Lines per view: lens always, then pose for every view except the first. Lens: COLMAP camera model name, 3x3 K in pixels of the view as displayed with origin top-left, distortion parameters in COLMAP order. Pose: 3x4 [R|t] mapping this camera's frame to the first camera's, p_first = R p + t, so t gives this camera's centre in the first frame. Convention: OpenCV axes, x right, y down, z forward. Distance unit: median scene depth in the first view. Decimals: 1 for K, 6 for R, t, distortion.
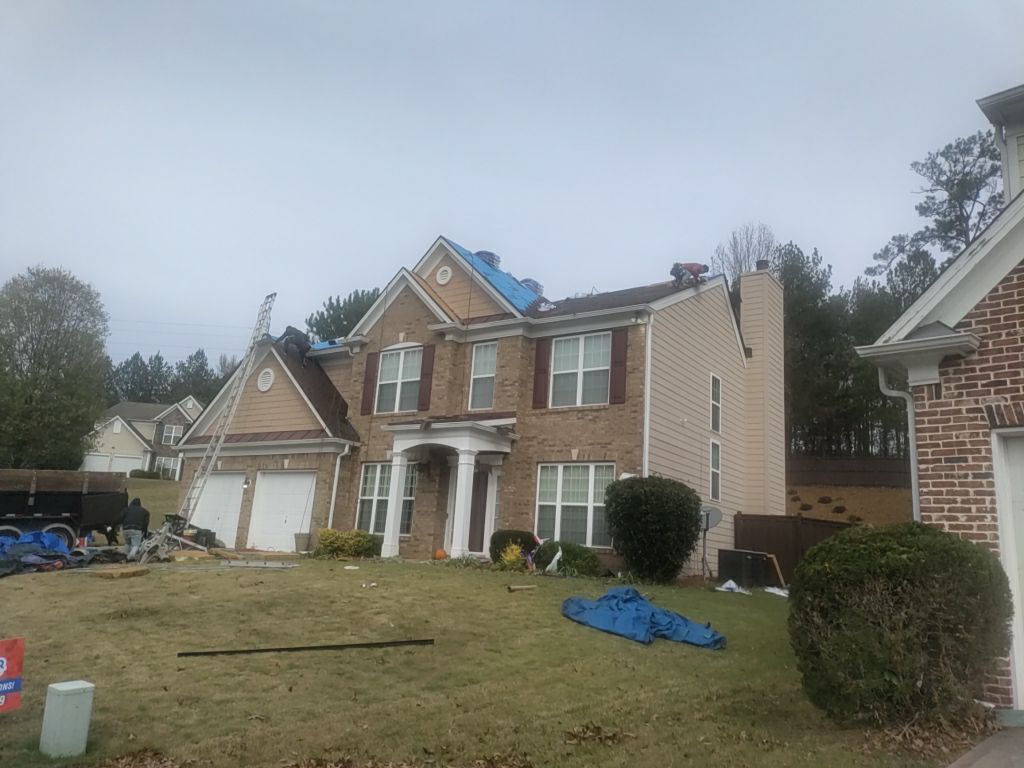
lens RADIAL K [[743.8, 0, 508.9], [0, 743.8, 381.3], [0, 0, 1]] dist [0.080184, -0.052745]
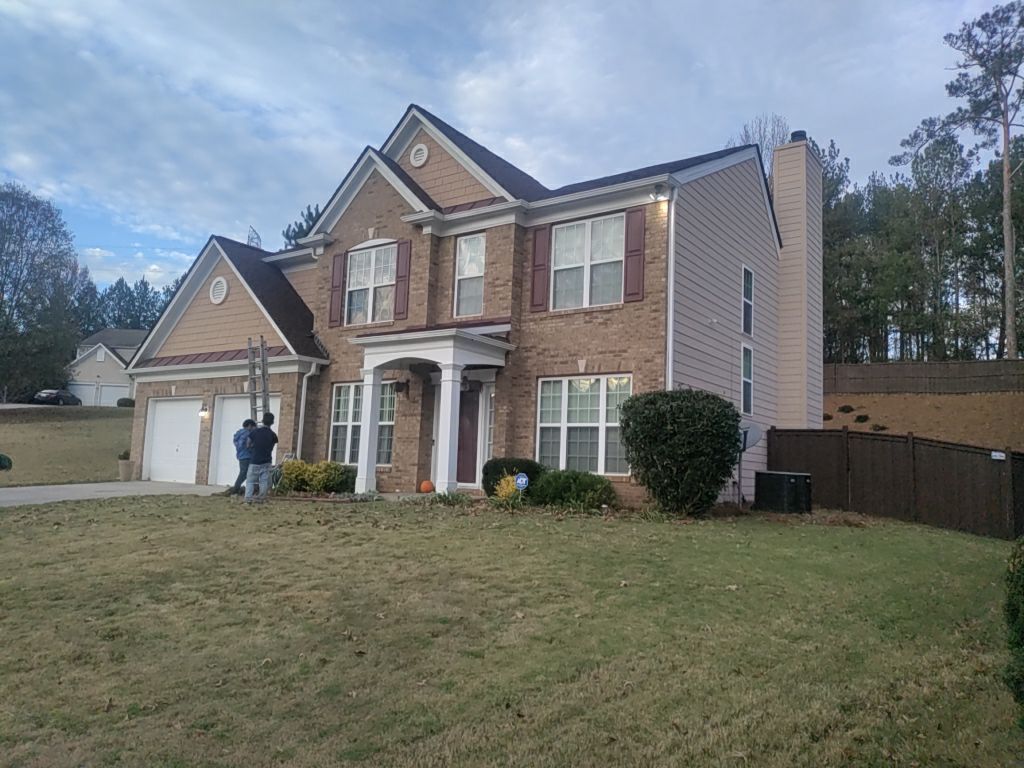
lens RADIAL K [[743.8, 0, 505.2], [0, 743.8, 381.7], [0, 0, 1]] dist [0.080184, -0.052745]
pose [[0.999522, -0.029815, -0.008173, 0.008148], [0.030526, 0.993620, 0.108566, 0.020697], [0.004884, -0.108764, 0.994056, 0.154735]]
